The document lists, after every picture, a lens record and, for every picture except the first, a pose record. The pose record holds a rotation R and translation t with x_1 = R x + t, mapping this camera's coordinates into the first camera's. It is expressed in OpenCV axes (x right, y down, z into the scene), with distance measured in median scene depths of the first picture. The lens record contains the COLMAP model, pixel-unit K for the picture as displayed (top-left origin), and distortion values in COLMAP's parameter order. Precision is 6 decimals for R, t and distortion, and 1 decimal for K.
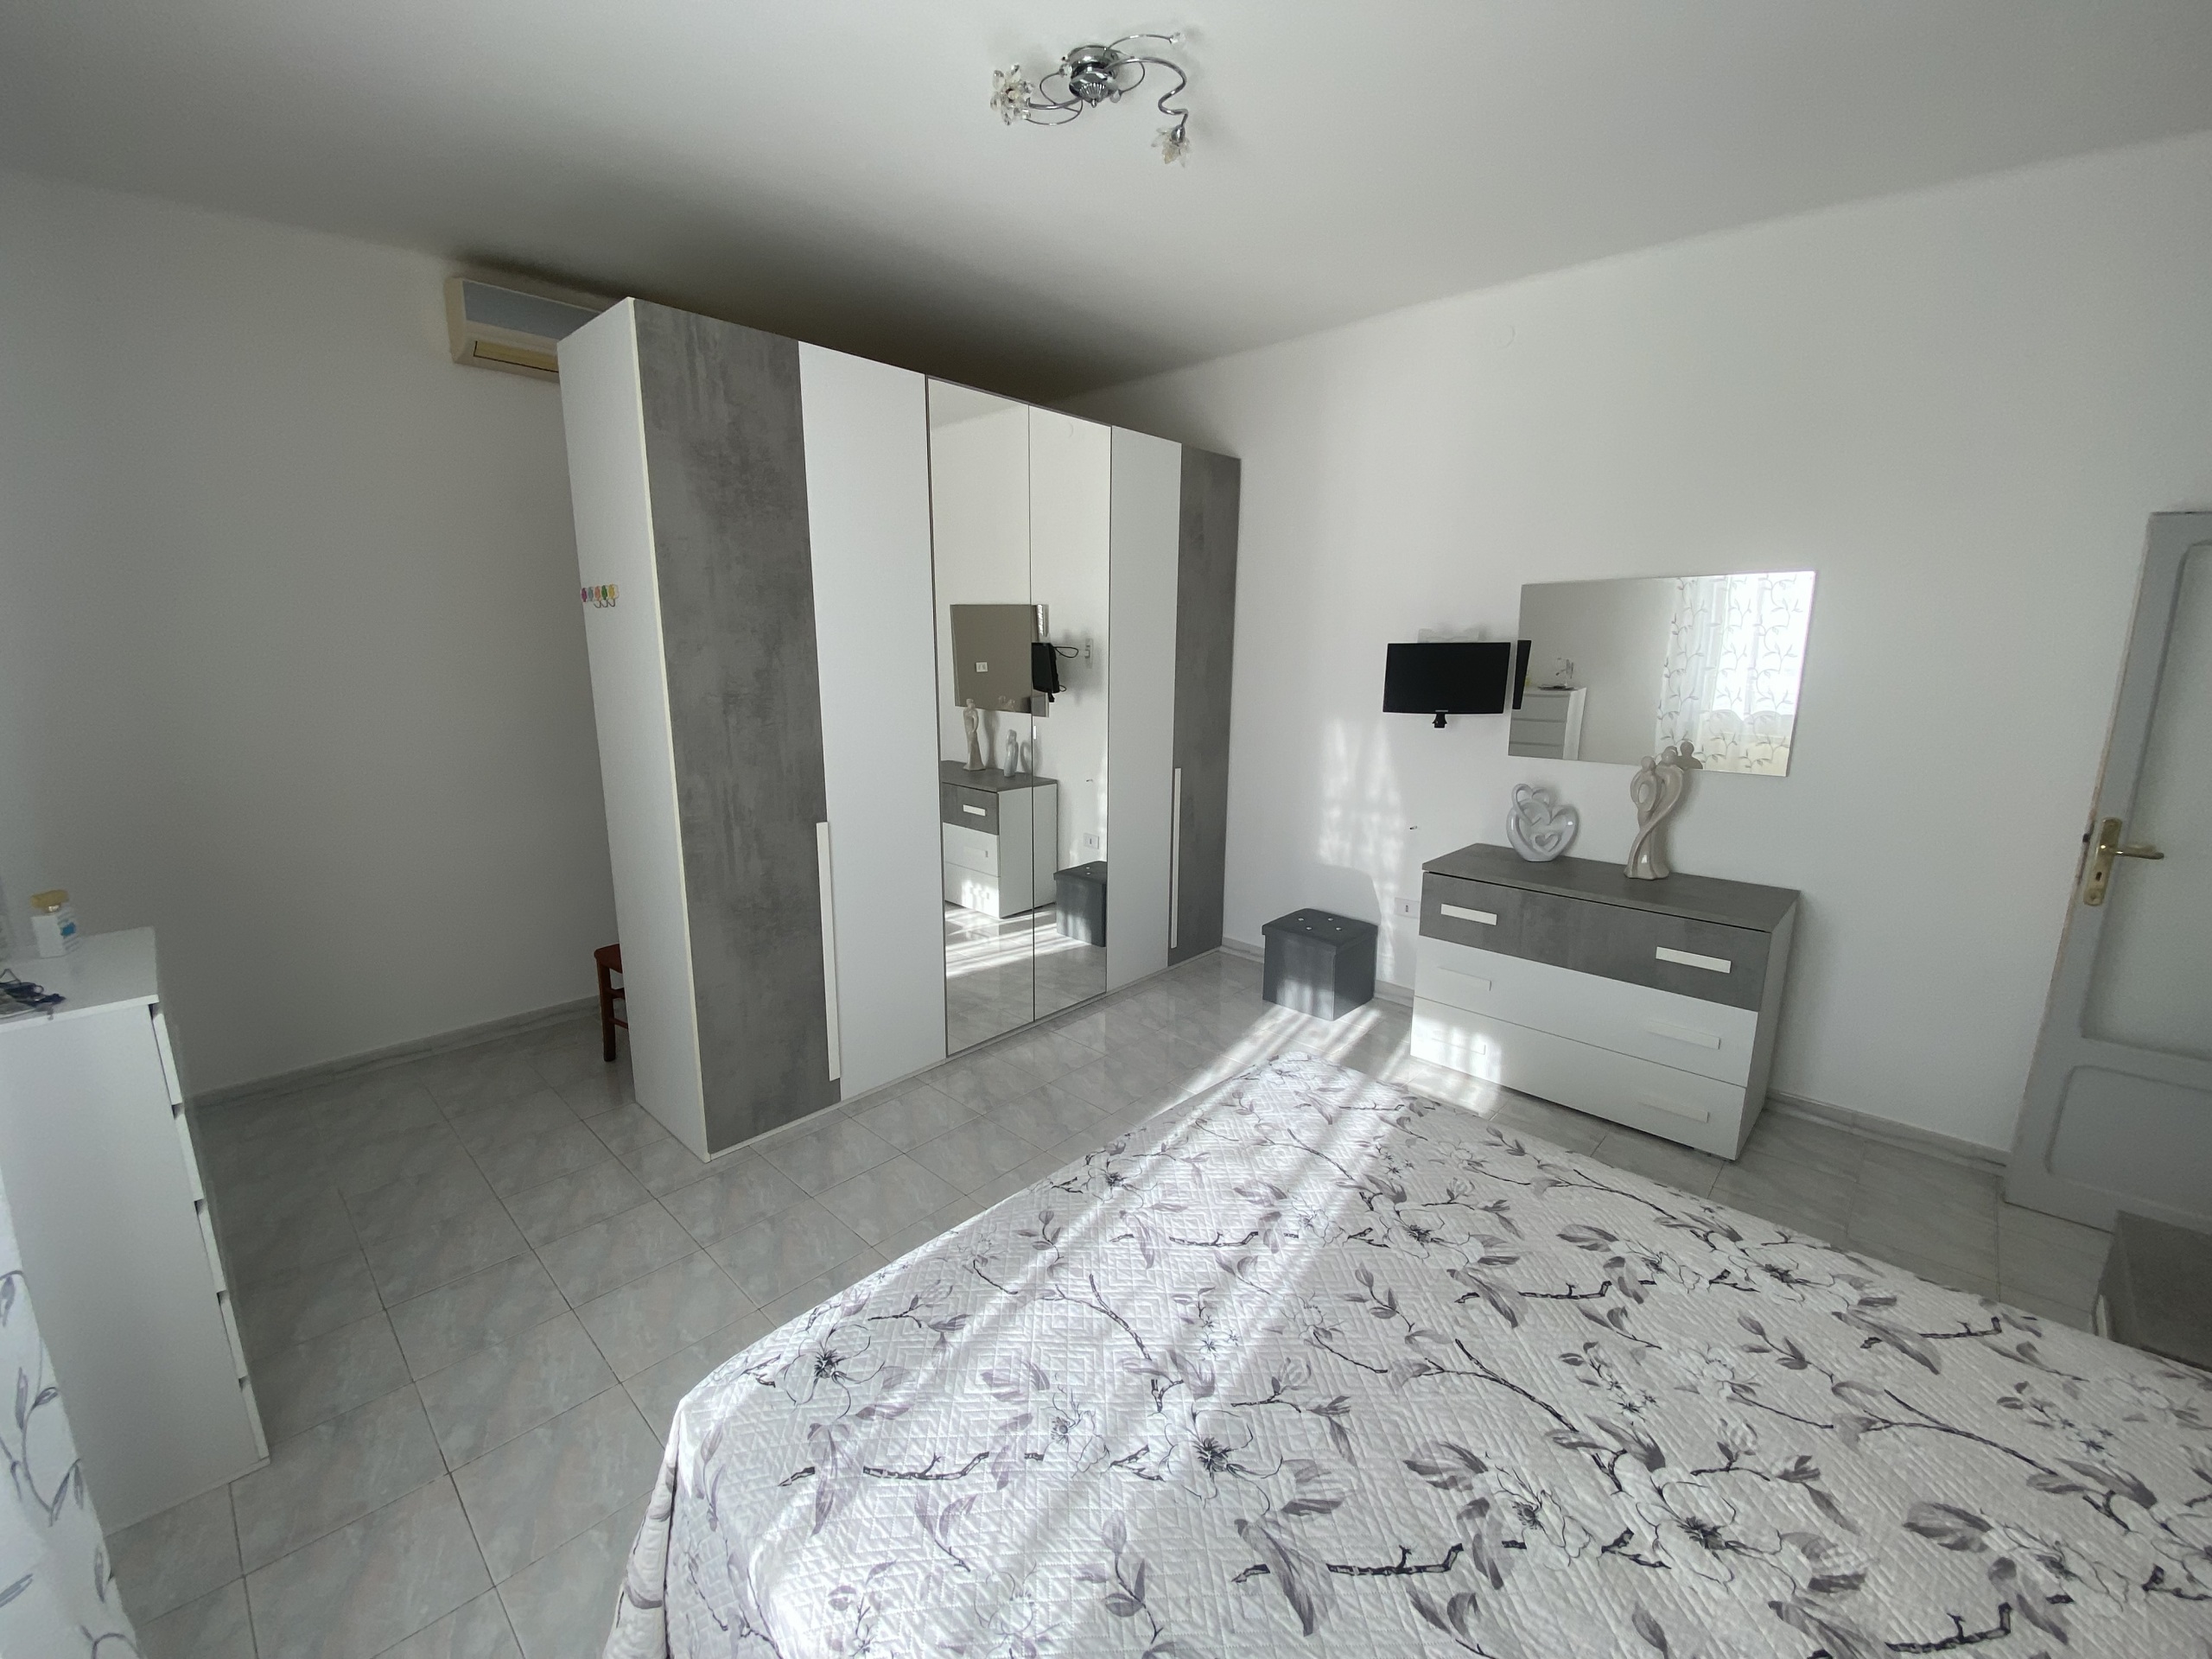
lens RADIAL K [[891.6, 0, 1116.8], [0, 891.6, 814.0], [0, 0, 1]] dist [0.003807, -0.013247]
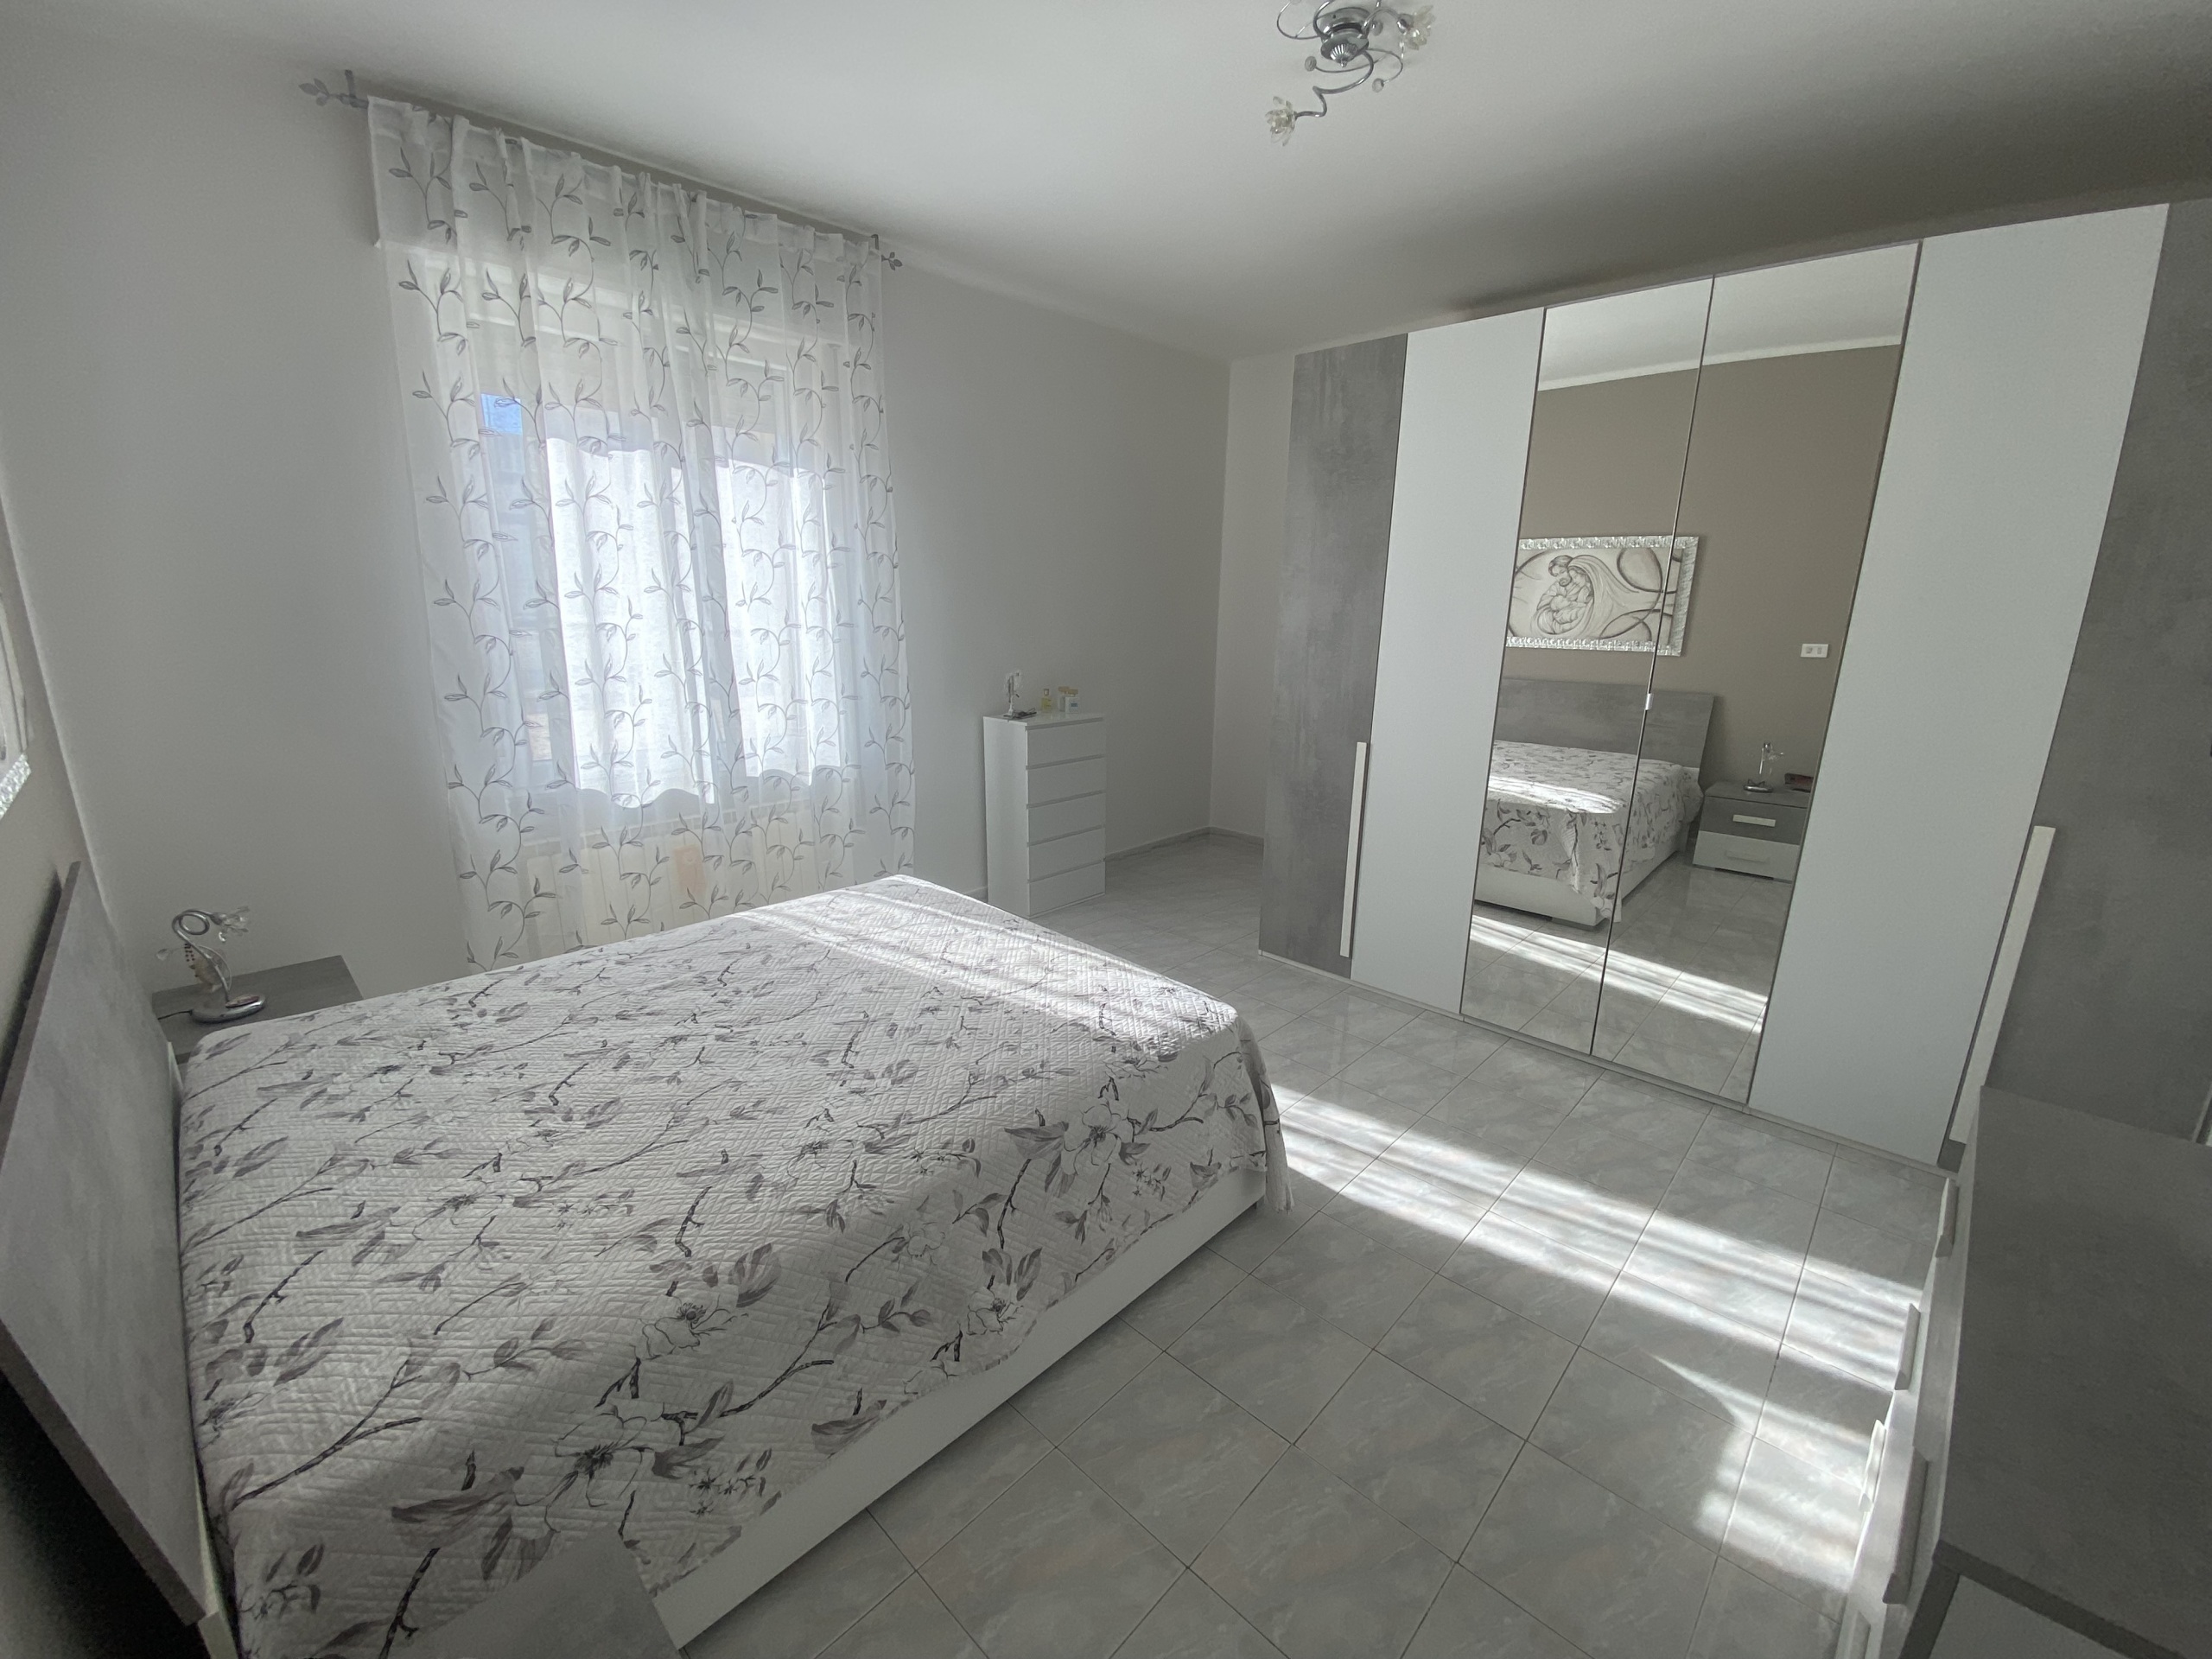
lens RADIAL K [[891.6, 0, 1107.7], [0, 891.6, 837.3], [0, 0, 1]] dist [0.003807, -0.013247]
pose [[0.004930, 0.256534, -0.966523, 1.607670], [-0.209099, 0.945433, 0.249870, -0.184883], [0.977882, 0.200867, 0.058302, 1.133443]]
